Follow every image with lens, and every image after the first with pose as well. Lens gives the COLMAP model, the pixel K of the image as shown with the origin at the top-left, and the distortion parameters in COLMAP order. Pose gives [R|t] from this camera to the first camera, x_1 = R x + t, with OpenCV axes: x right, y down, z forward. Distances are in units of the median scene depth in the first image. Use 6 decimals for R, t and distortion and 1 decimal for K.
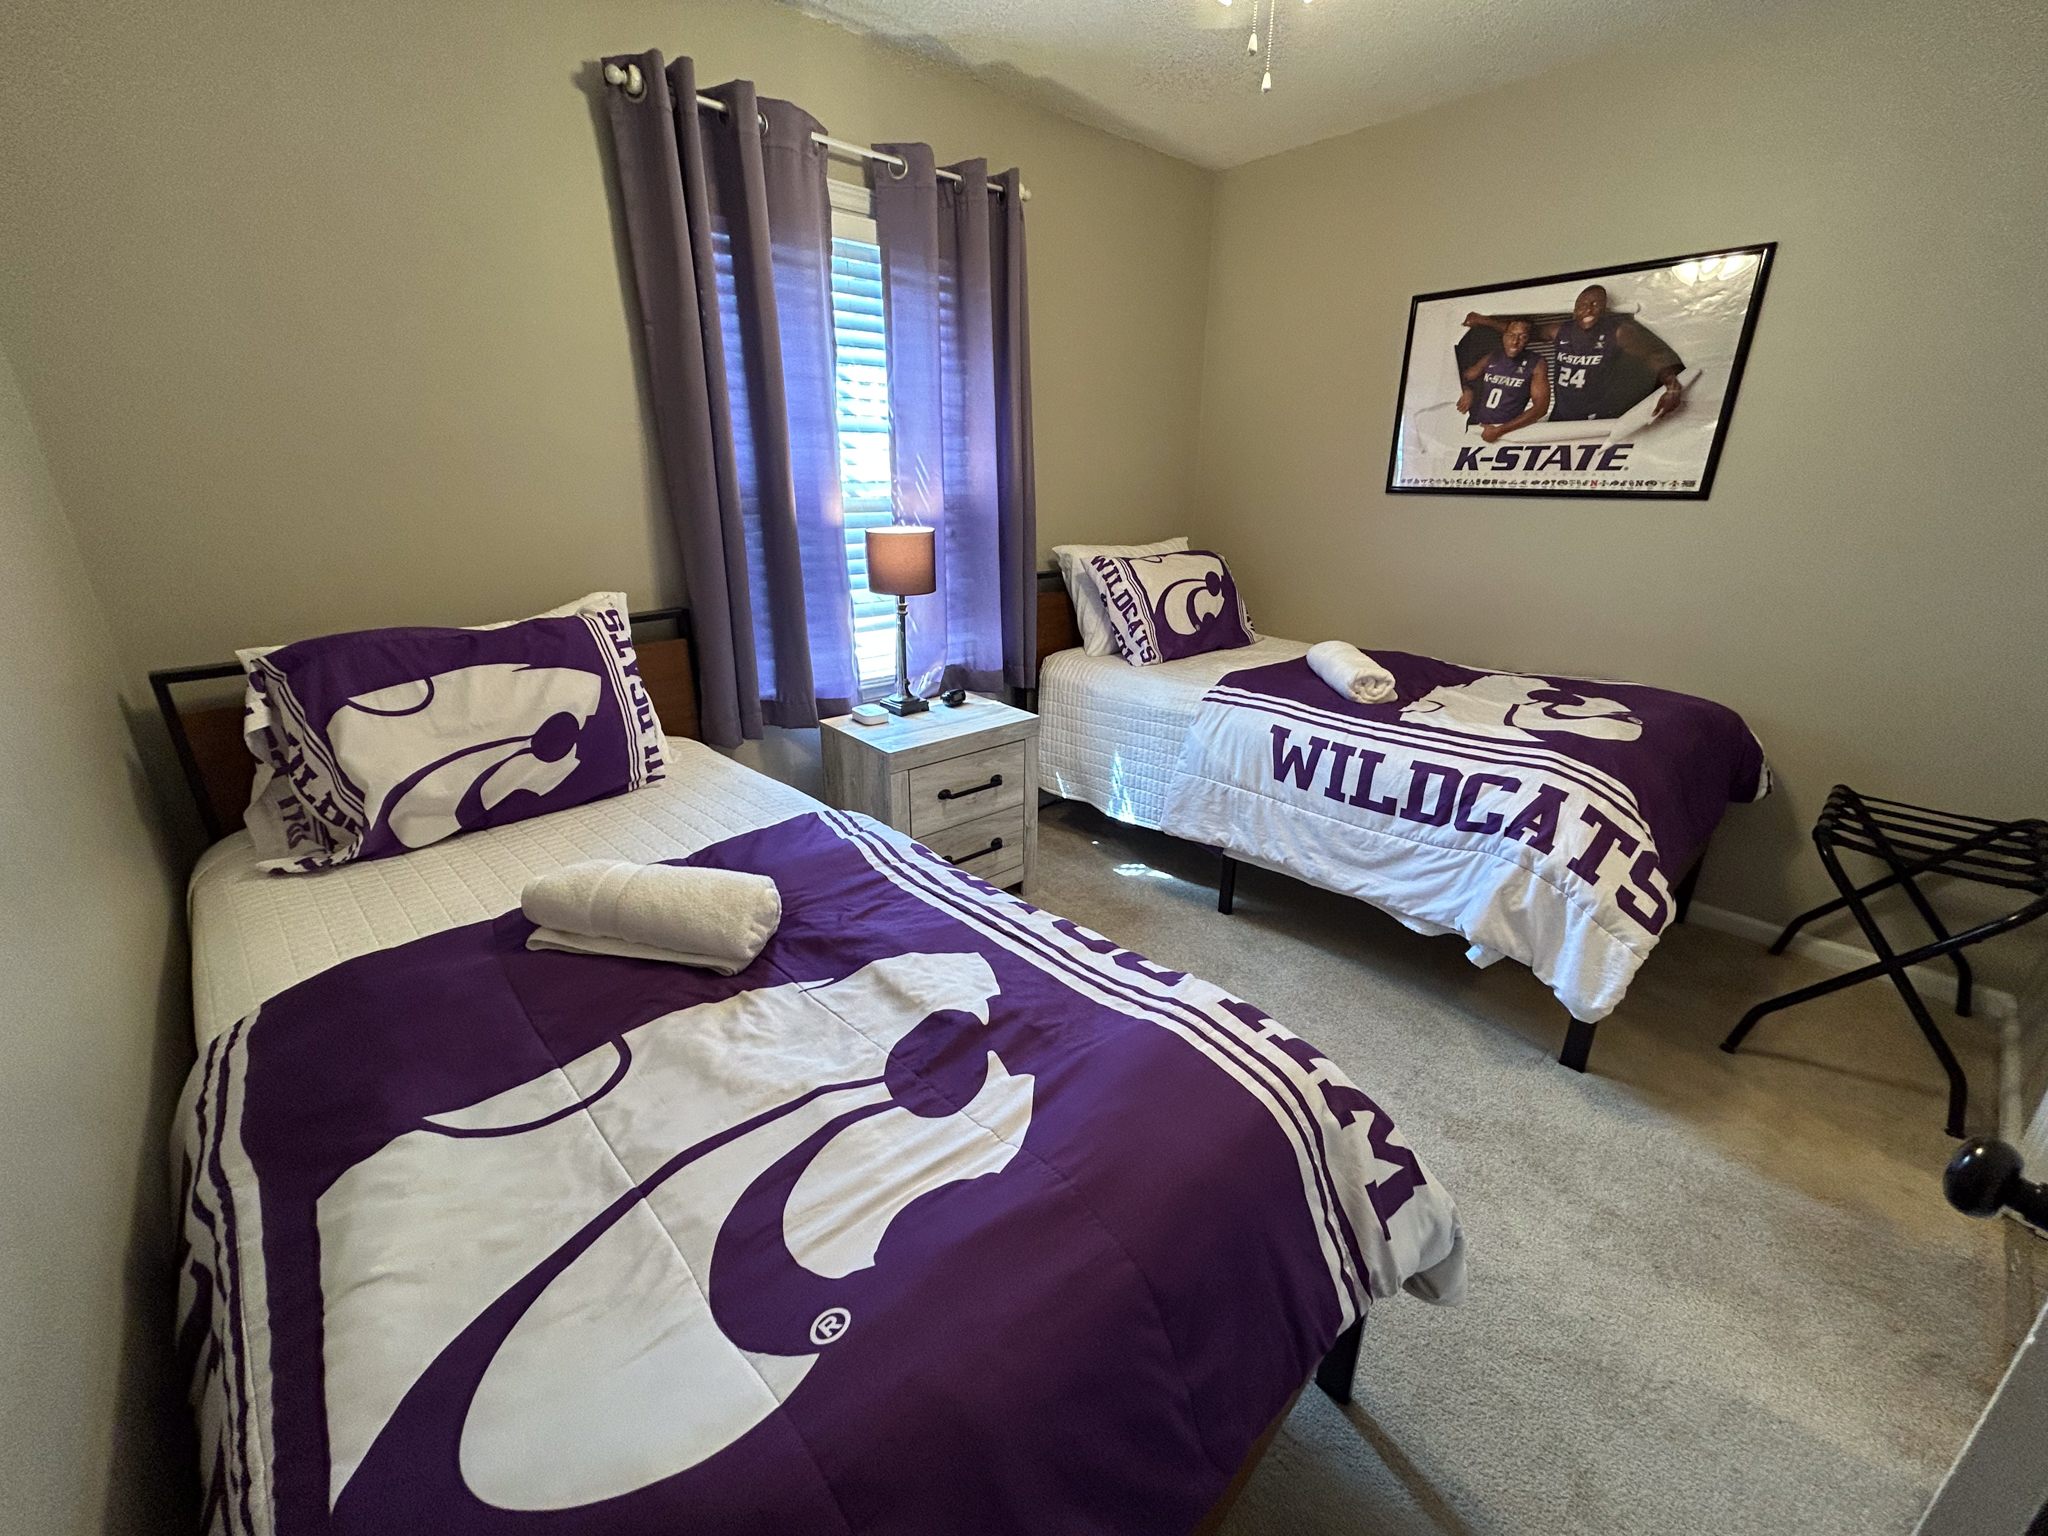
lens RADIAL K [[828.7, 0, 1030.1], [0, 828.7, 771.6], [0, 0, 1]] dist [-0.001233, -0.000137]
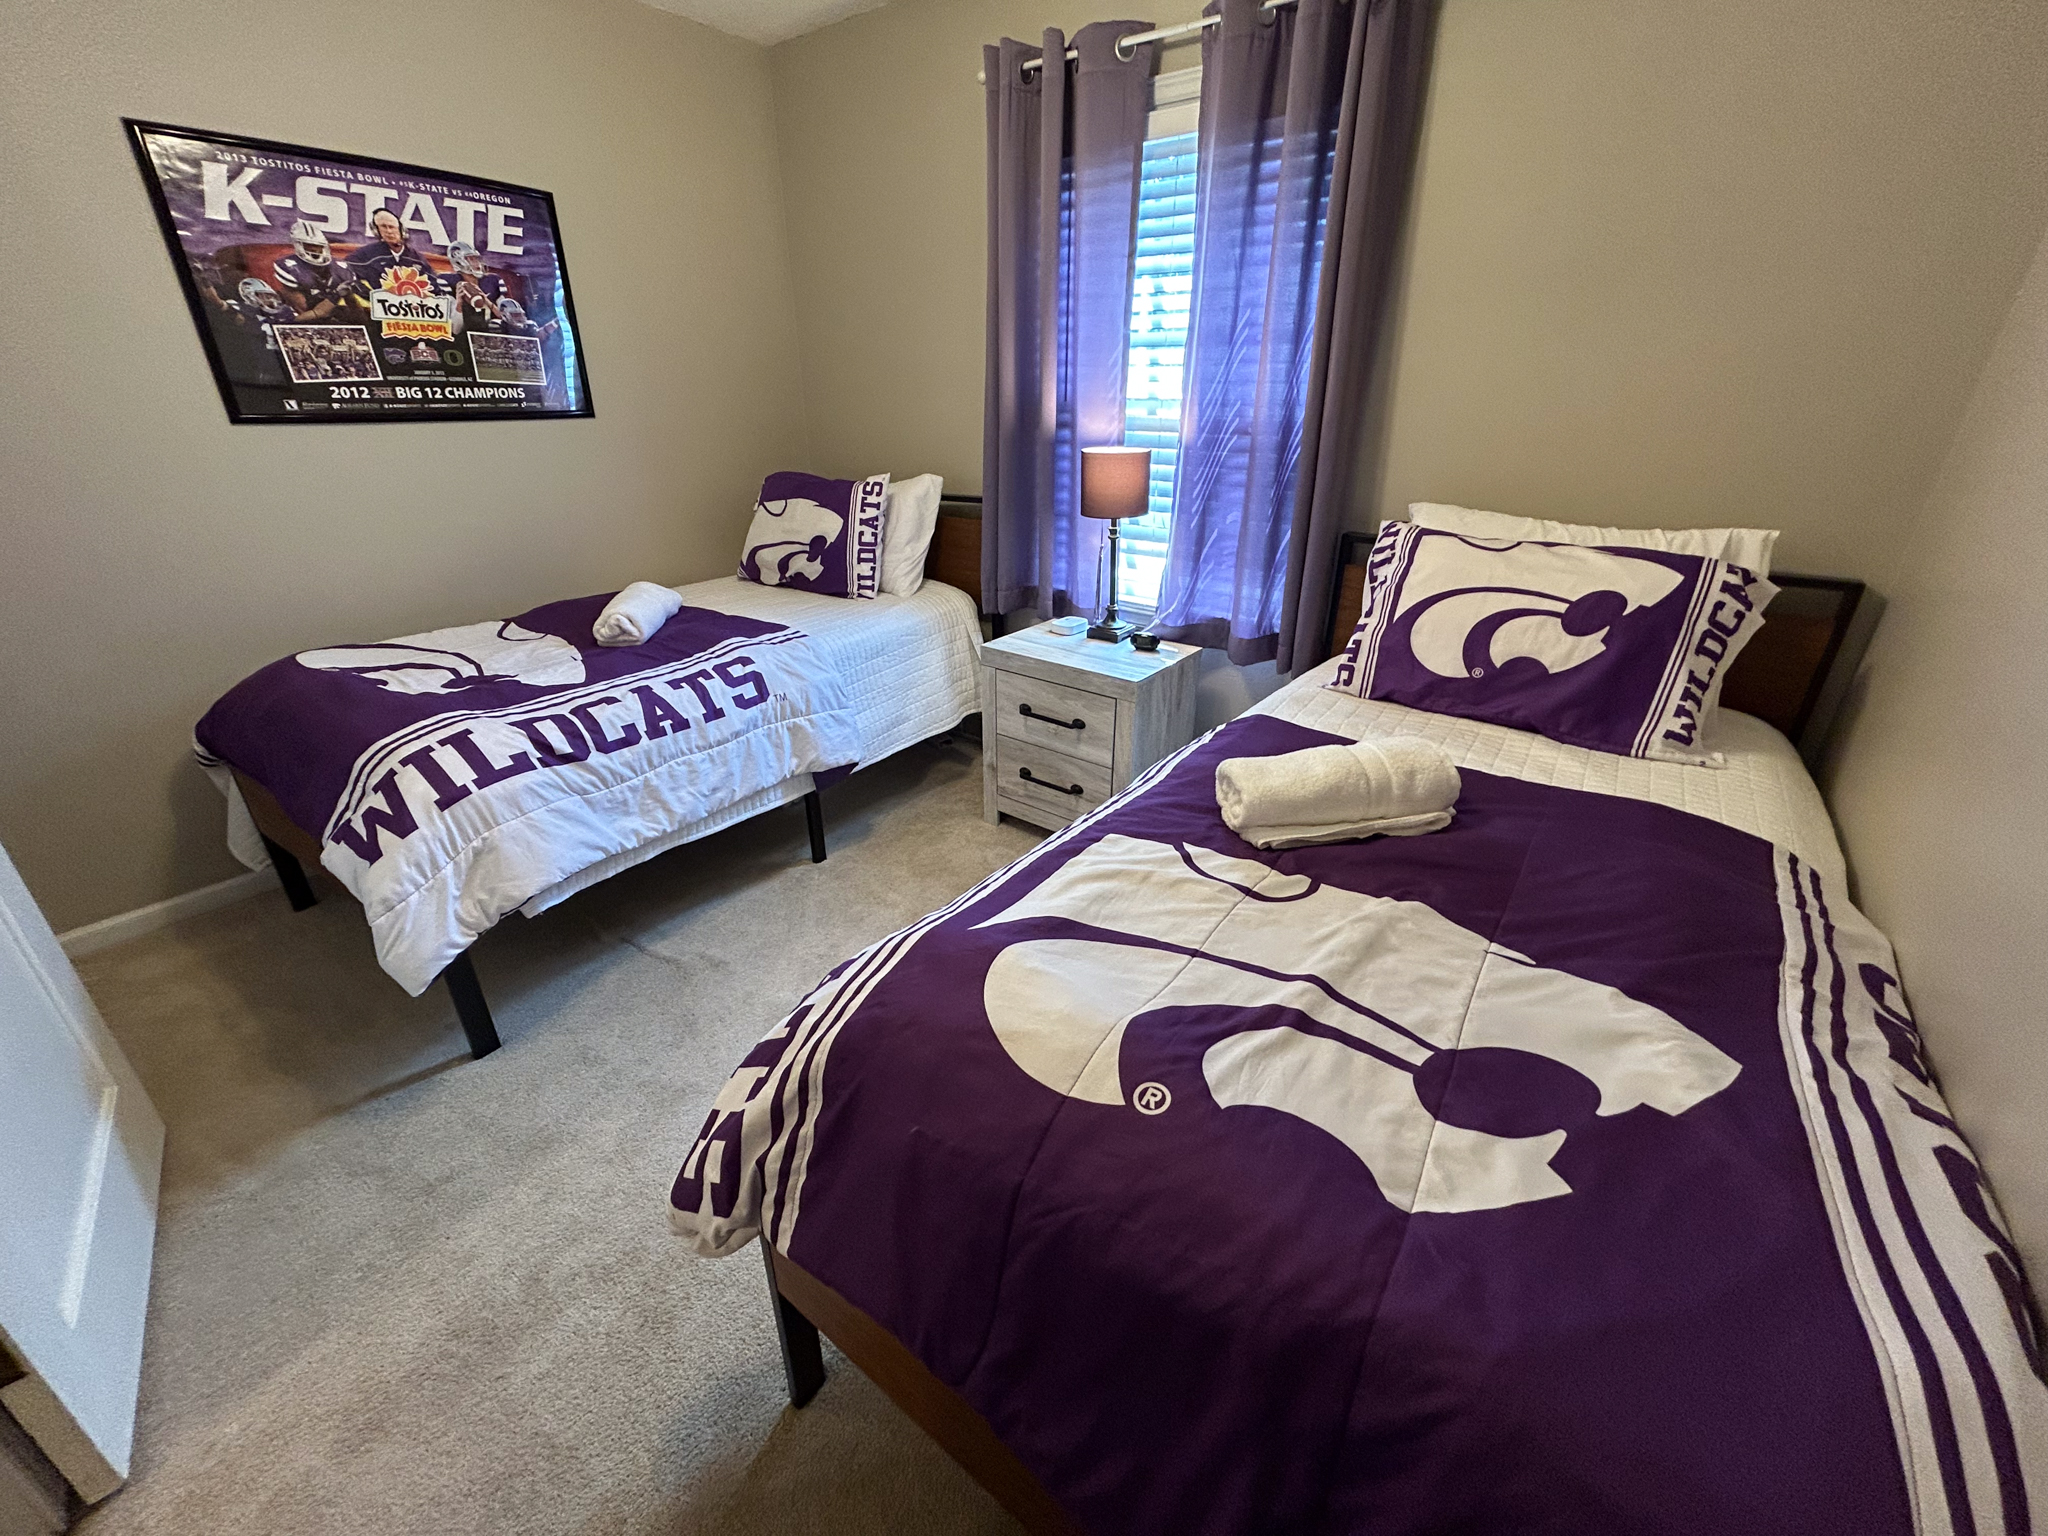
lens RADIAL K [[828.7, 0, 1030.1], [0, 828.7, 771.6], [0, 0, 1]] dist [-0.001233, -0.000137]
pose [[0.180026, 0.407812, -0.895142, 0.853681], [-0.341552, 0.879307, 0.331907, -0.247904], [0.922460, 0.245985, 0.297587, 0.707555]]
